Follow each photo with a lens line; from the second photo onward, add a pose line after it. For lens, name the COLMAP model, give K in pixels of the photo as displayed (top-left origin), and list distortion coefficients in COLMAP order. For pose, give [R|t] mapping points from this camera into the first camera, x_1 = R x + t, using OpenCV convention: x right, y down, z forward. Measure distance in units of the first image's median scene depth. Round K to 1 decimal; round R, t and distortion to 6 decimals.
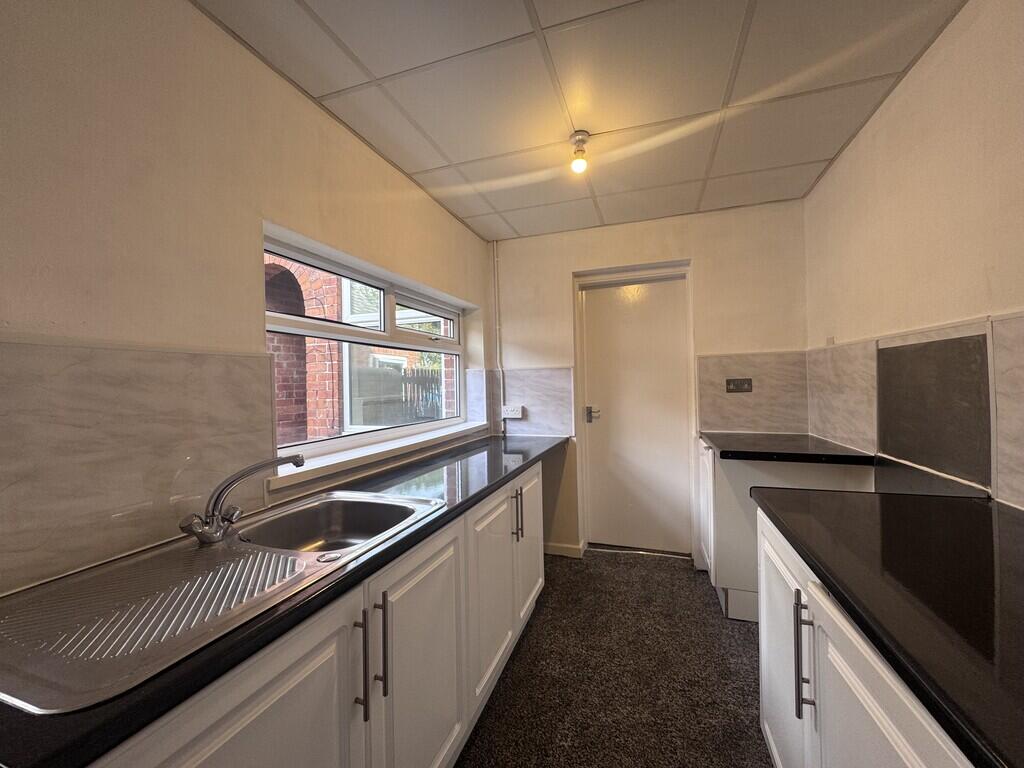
lens RADIAL K [[408.5, 0, 511.9], [0, 408.5, 381.3], [0, 0, 1]] dist [-0.001669, 0.000178]
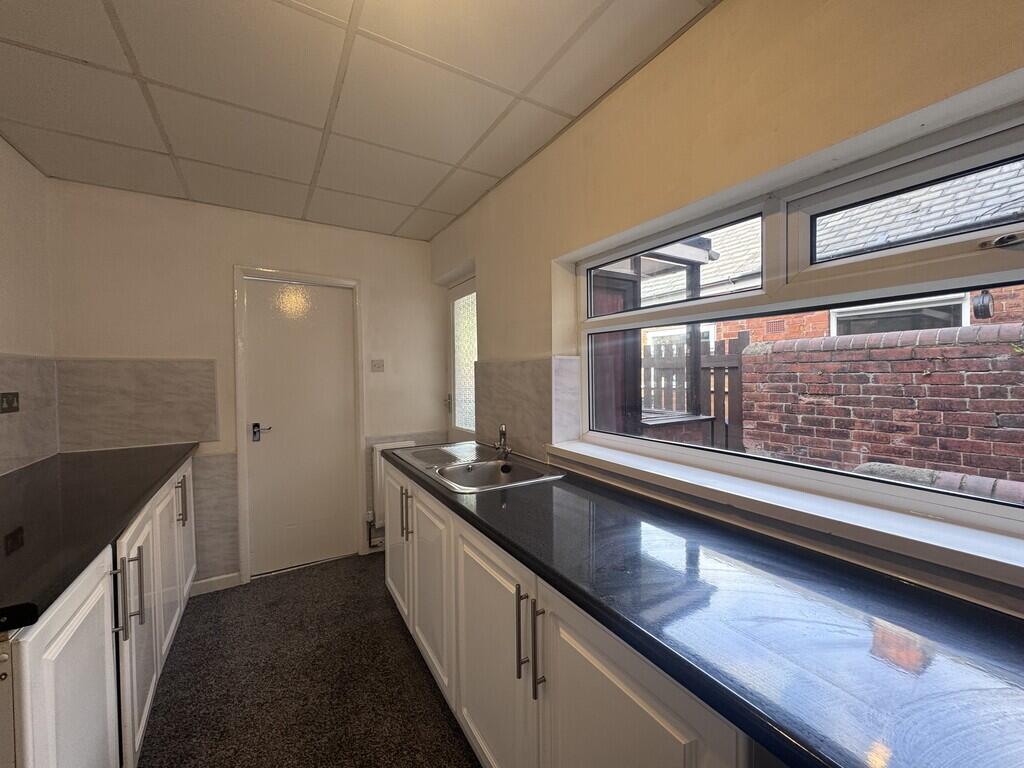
lens RADIAL K [[408.5, 0, 511.9], [0, 408.5, 381.3], [0, 0, 1]] dist [-0.001669, 0.000178]
pose [[-0.645498, 0.032926, -0.763052, 0.460222], [0.020161, 0.999457, 0.026072, -0.017625], [0.763496, 0.001446, -0.645811, 1.471655]]
